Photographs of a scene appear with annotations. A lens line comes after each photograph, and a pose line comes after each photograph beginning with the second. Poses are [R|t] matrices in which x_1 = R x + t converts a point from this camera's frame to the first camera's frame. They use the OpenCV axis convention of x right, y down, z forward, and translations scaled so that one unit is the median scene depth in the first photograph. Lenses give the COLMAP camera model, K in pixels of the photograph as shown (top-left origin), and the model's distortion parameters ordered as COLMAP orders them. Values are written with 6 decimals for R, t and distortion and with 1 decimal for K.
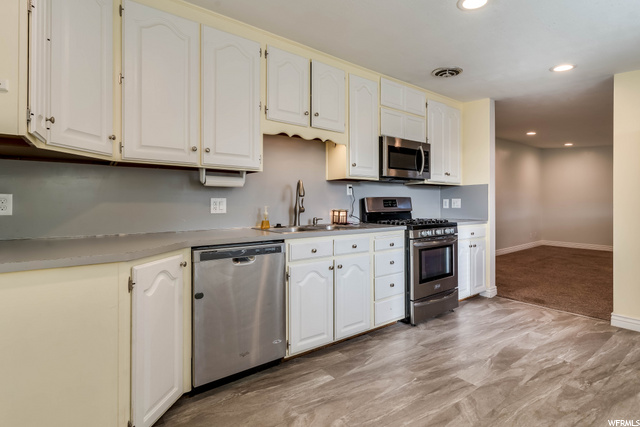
lens RADIAL K [[305.9, 0, 316.6], [0, 305.9, 206.7], [0, 0, 1]] dist [-0.004273, -0.001487]
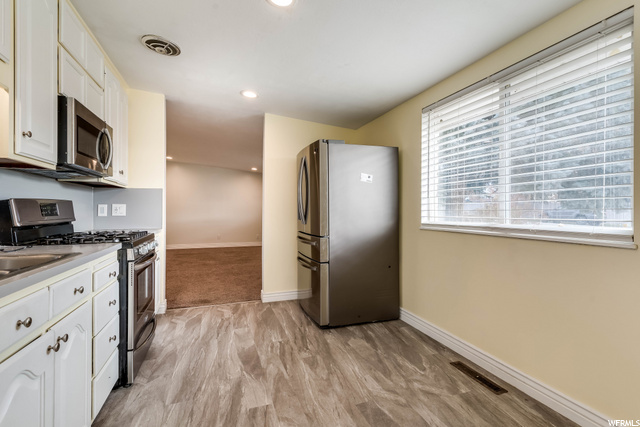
lens RADIAL K [[305.9, 0, 314.4], [0, 305.9, 208.2], [0, 0, 1]] dist [-0.004273, -0.001487]
pose [[0.294906, 0.004779, 0.955514, -0.256577], [0.013455, 0.999868, -0.009153, -0.001259], [-0.955431, 0.015556, 0.294803, 0.452299]]
